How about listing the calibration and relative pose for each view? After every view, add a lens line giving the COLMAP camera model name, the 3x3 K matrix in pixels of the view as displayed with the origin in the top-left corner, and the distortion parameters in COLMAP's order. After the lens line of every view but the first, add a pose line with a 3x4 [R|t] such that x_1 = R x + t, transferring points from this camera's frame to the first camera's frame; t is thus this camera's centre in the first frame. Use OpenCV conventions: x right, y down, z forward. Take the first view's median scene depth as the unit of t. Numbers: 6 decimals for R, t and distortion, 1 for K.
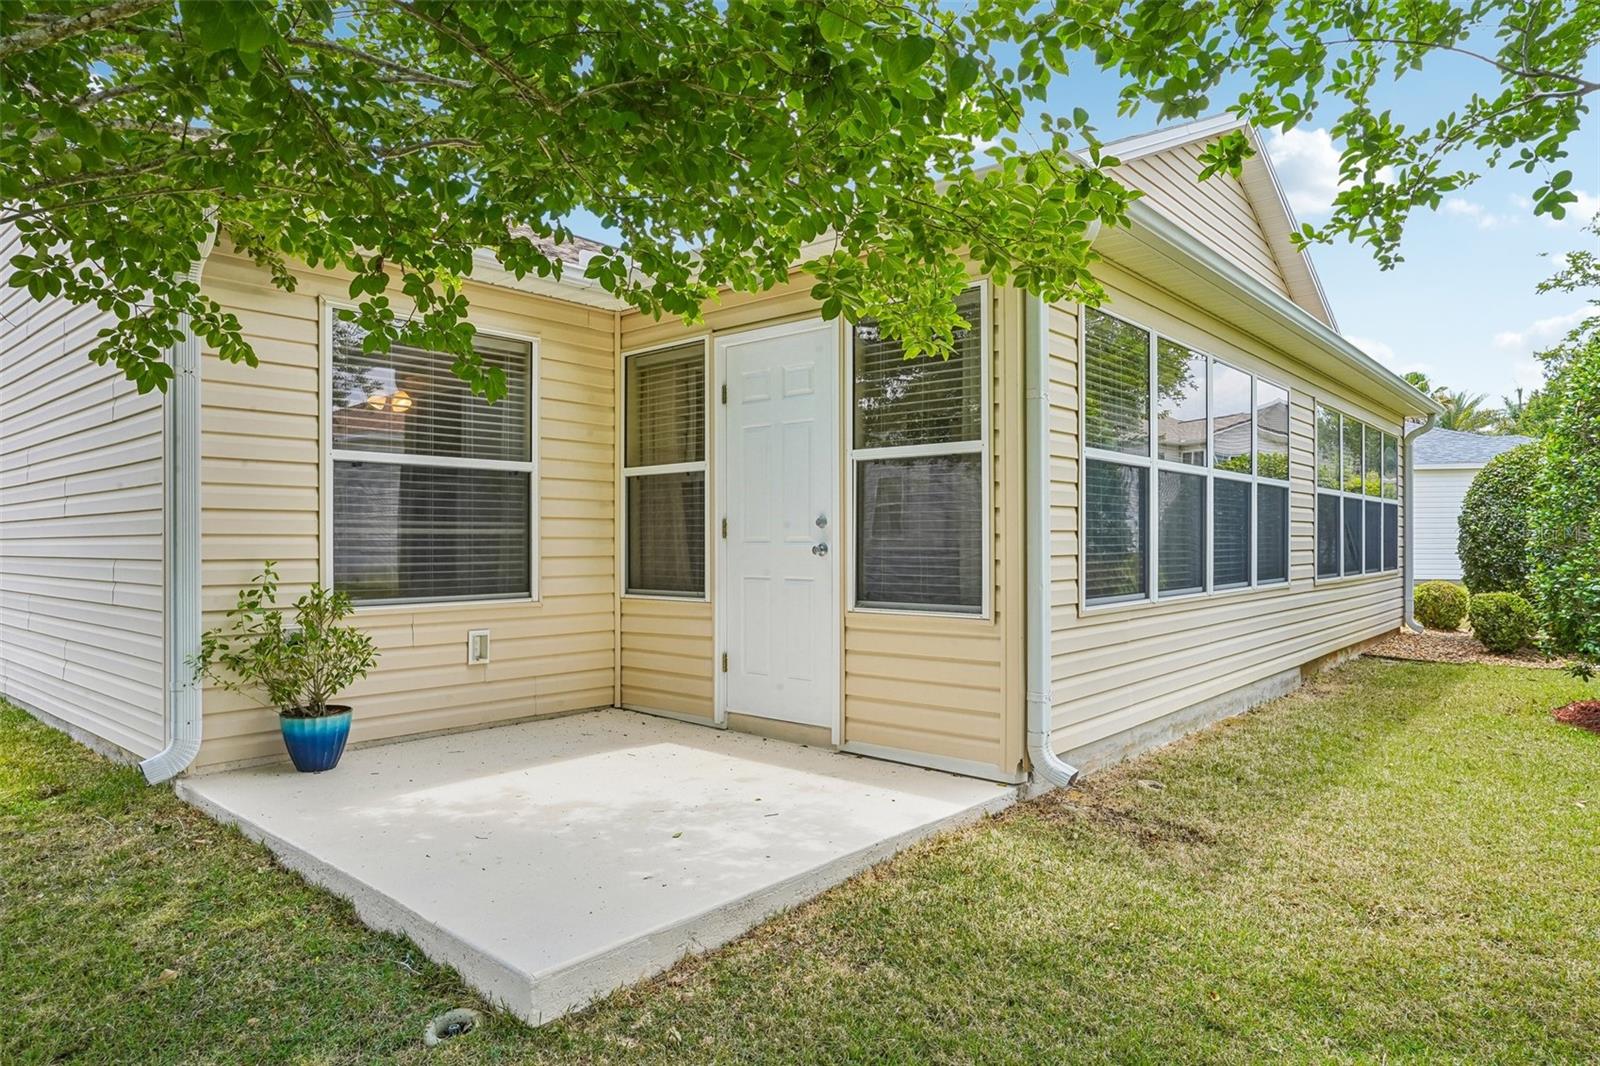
lens RADIAL K [[948.6, 0, 807.1], [0, 948.6, 515.6], [0, 0, 1]] dist [-0.066732, 0.080437]
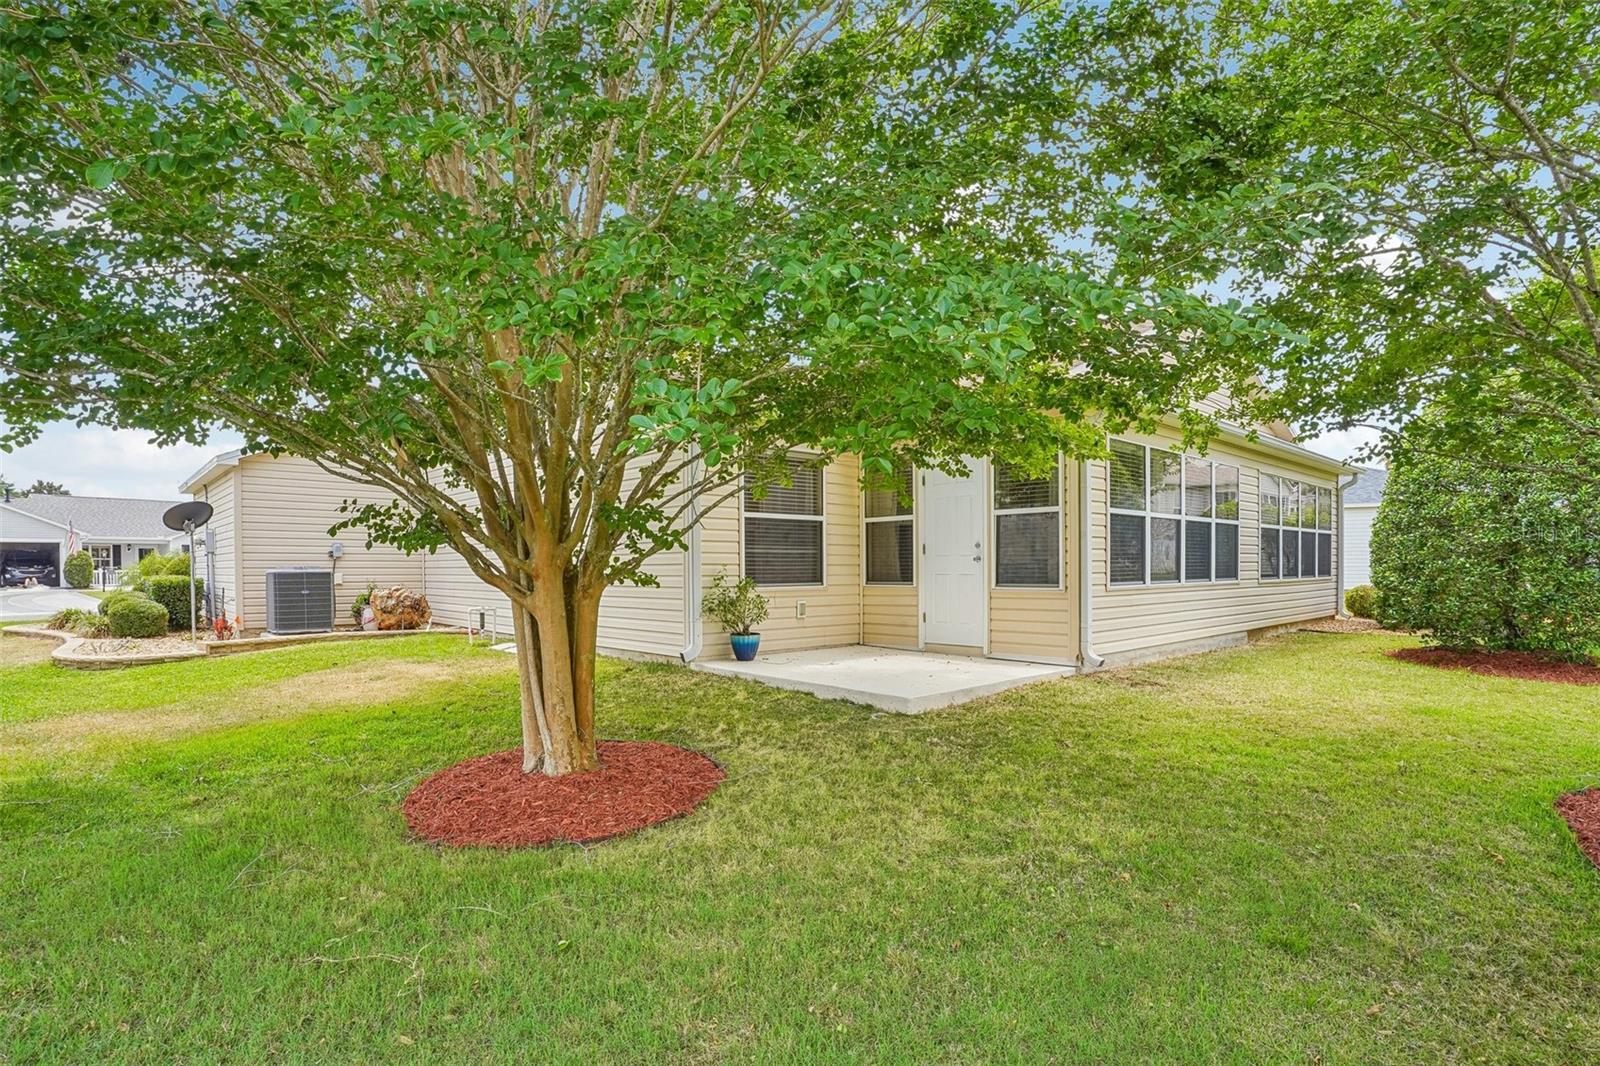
lens RADIAL K [[794.1, 0, 809.5], [0, 794.1, 562.2], [0, 0, 1]] dist [-0.066413, 0.000056]
pose [[0.993922, -0.003689, -0.110027, -0.141484], [0.006229, 0.999722, 0.022745, 0.001563], [0.109912, -0.023292, 0.993668, -0.654581]]
